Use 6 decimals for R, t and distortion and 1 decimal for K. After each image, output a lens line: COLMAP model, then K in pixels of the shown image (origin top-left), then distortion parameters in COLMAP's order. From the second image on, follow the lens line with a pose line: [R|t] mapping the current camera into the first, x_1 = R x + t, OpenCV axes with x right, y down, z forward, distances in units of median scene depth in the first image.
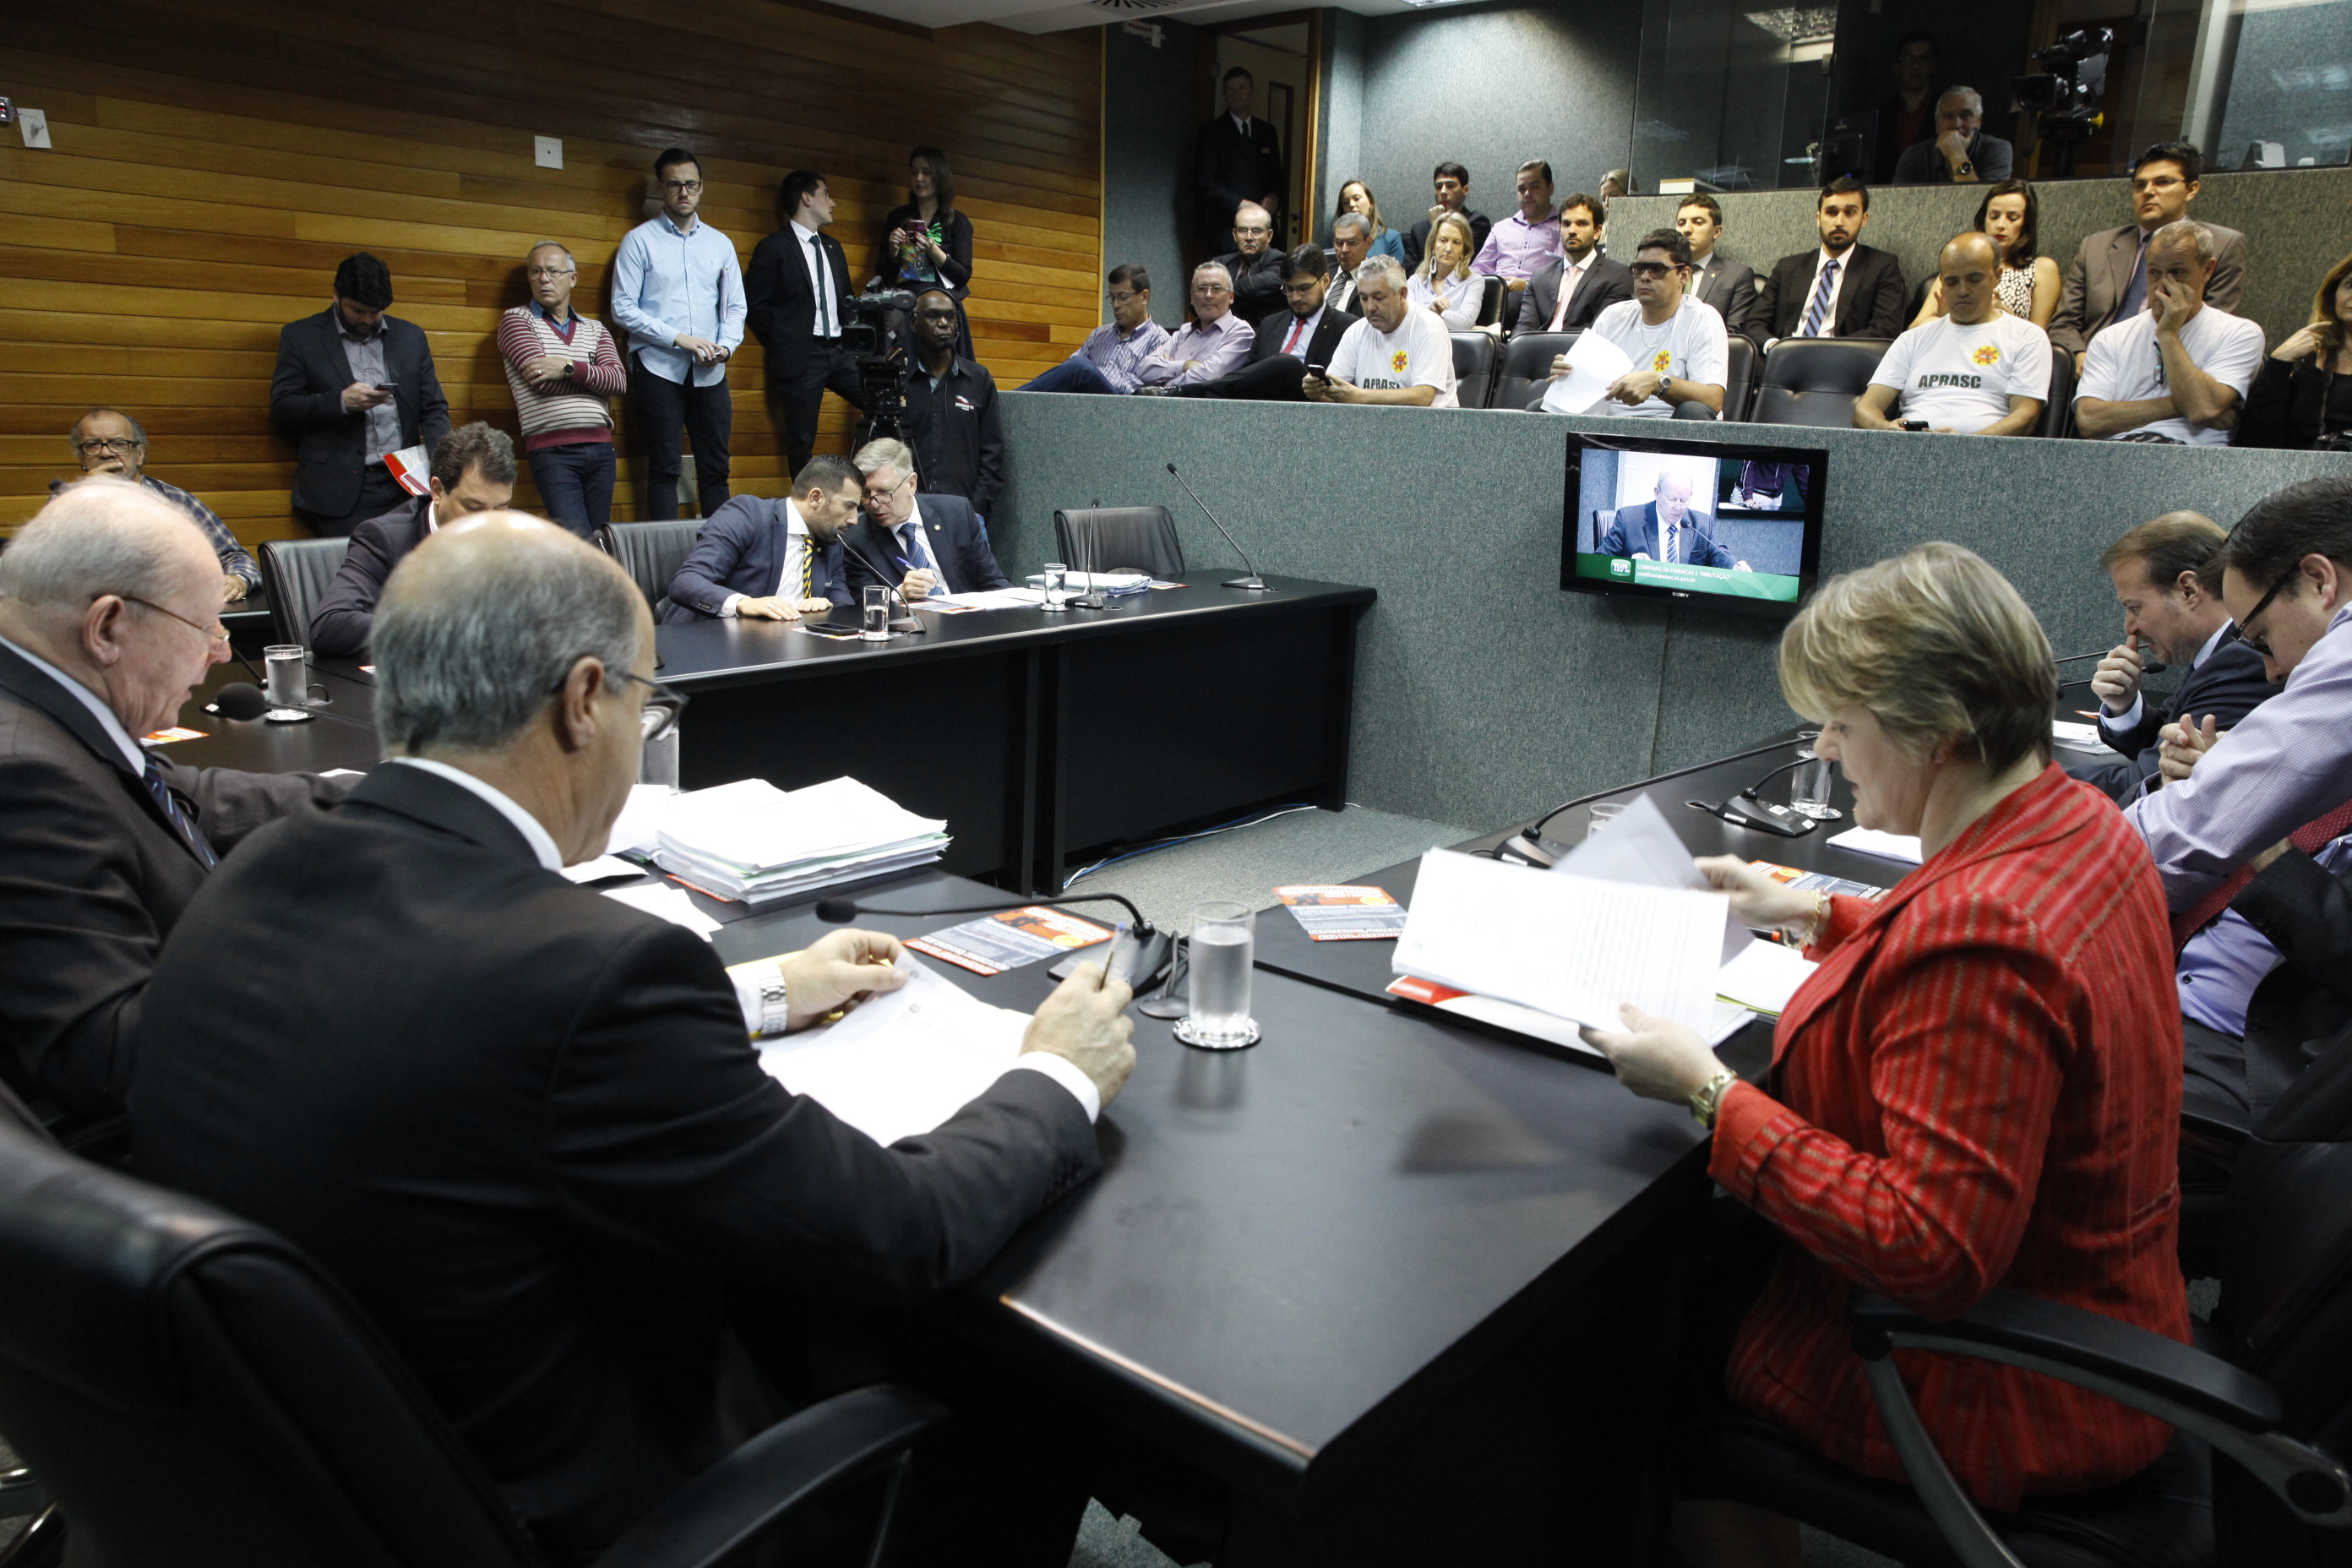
lens RADIAL K [[1659.0, 0, 1182.3], [0, 1659.0, 773.3], [0, 0, 1]] dist [-0.094935, 0.075205]
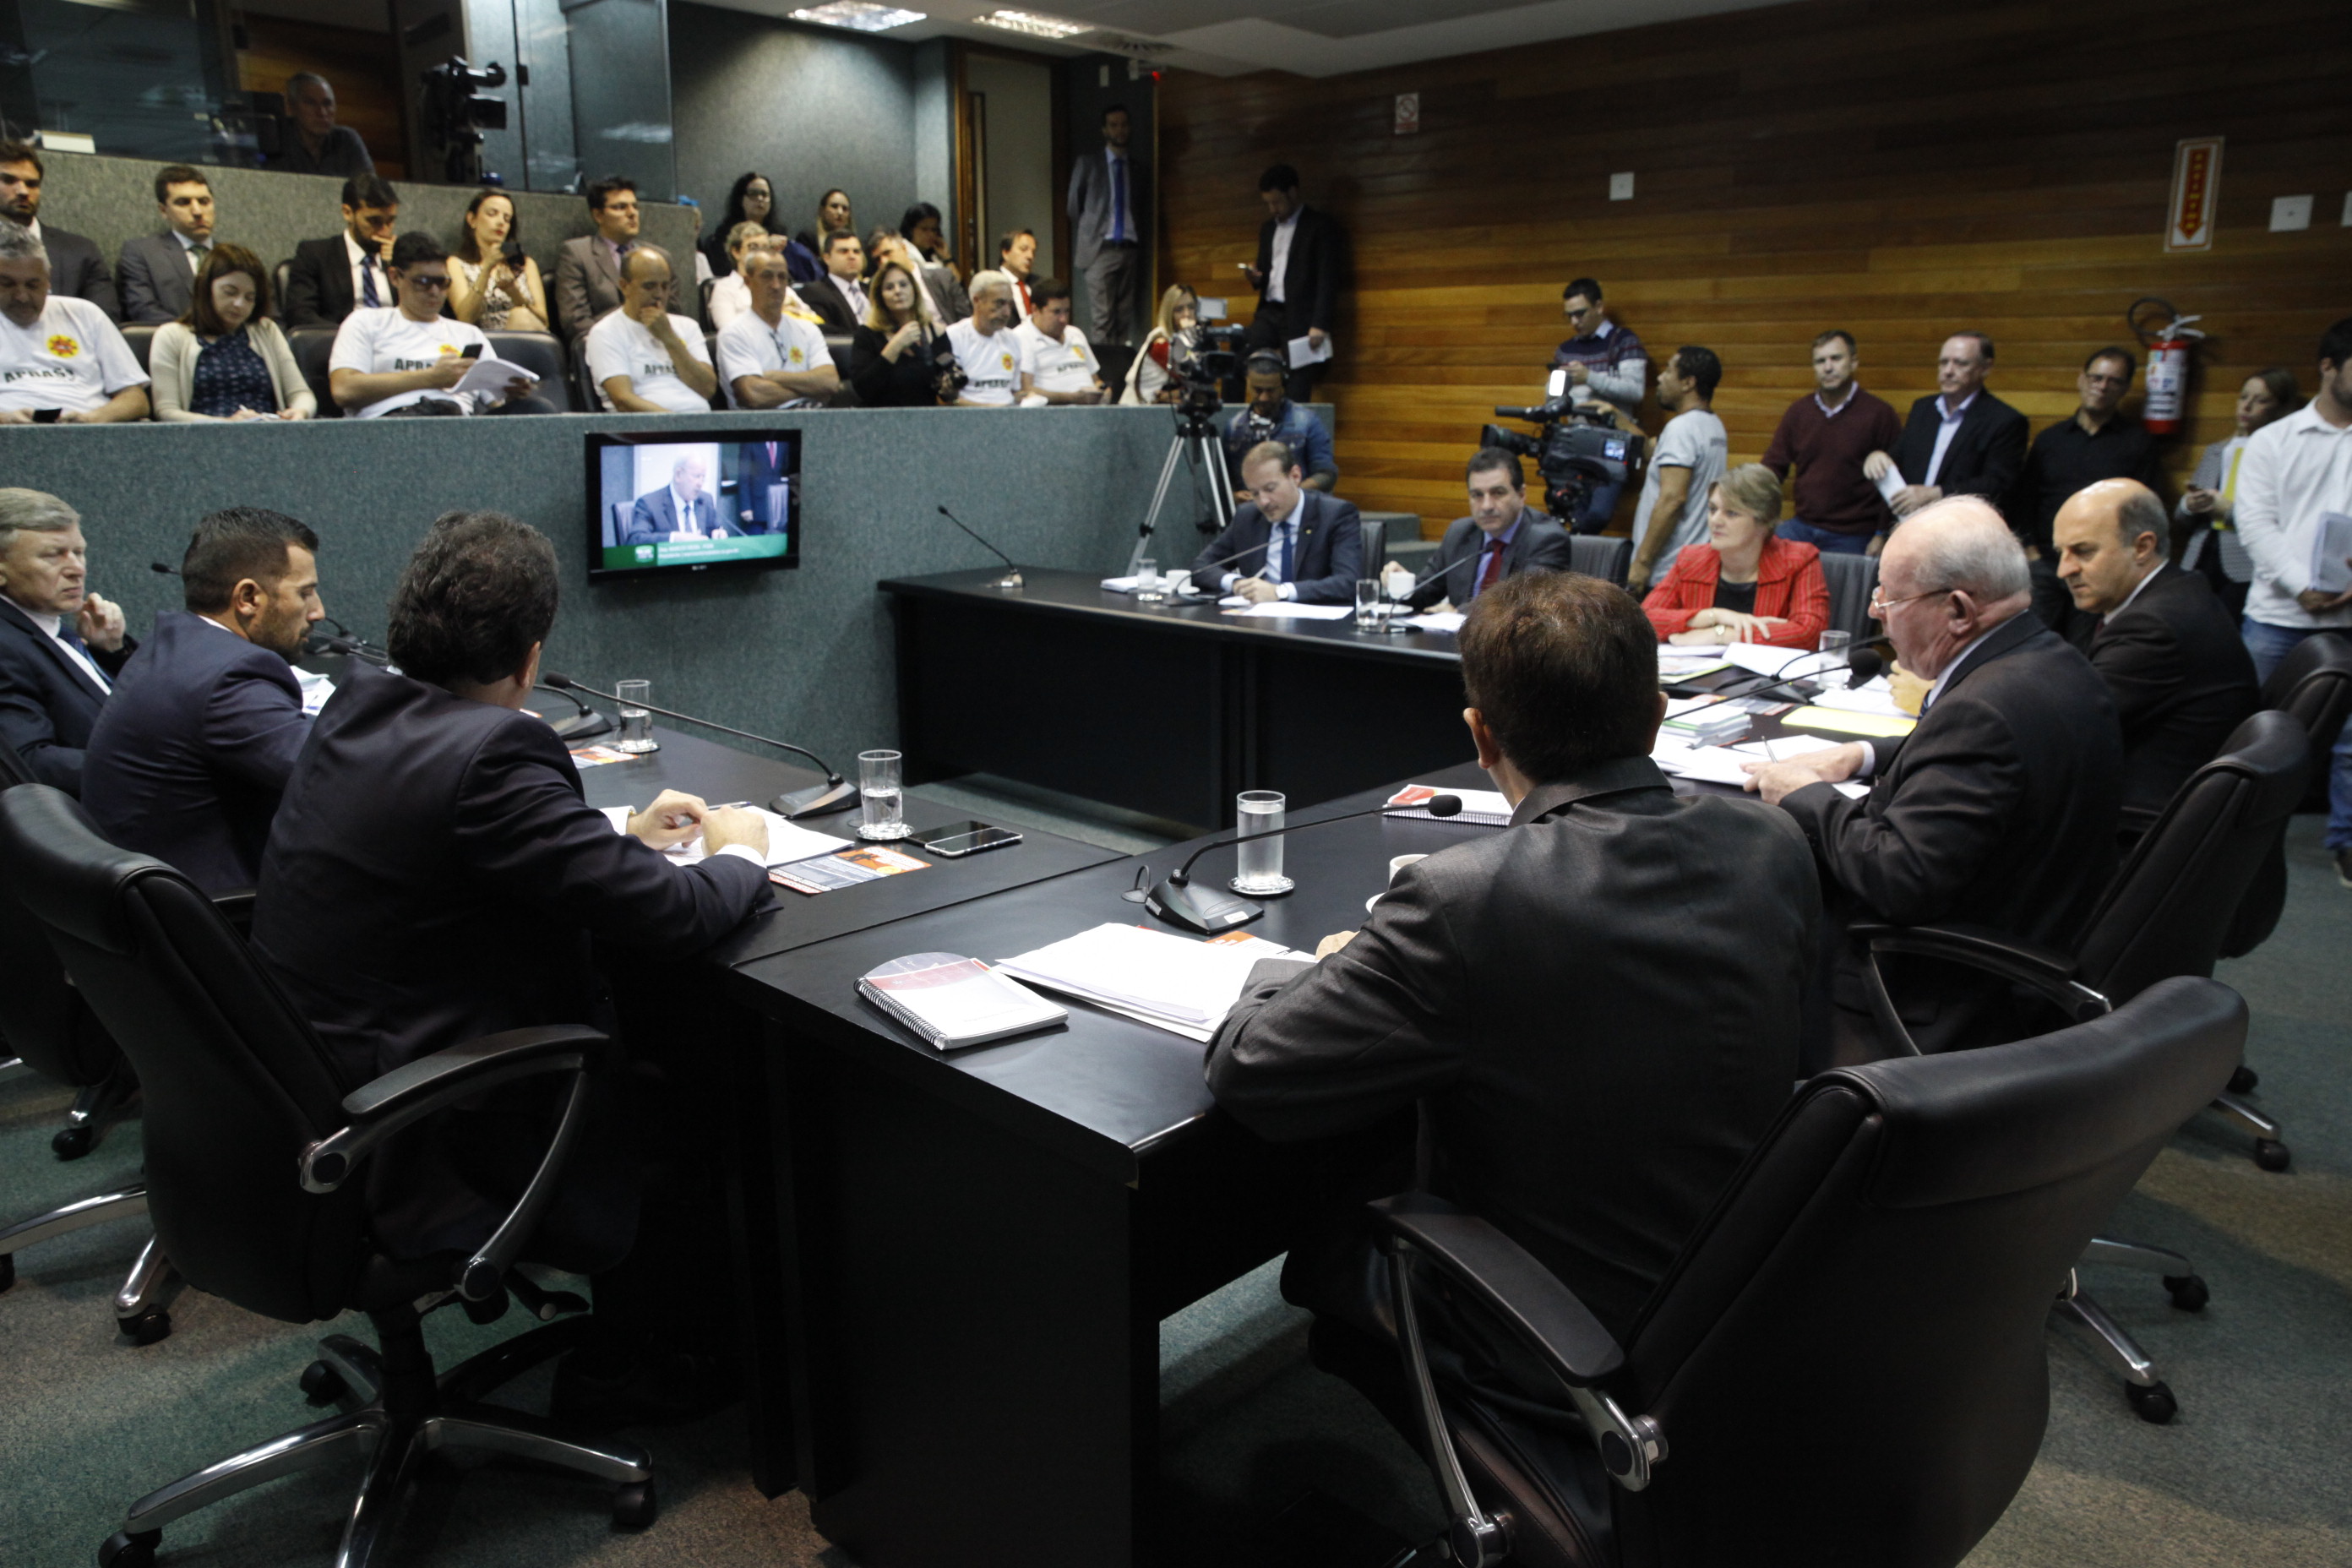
lens RADIAL K [[1659.0, 0, 1199.2], [0, 1659.0, 784.9], [0, 0, 1]] dist [-0.094935, 0.075205]
pose [[0.045017, -0.264162, 0.963427, -0.686051], [0.230453, 0.941139, 0.247282, -0.142910], [-0.972042, 0.210893, 0.103244, 0.495839]]
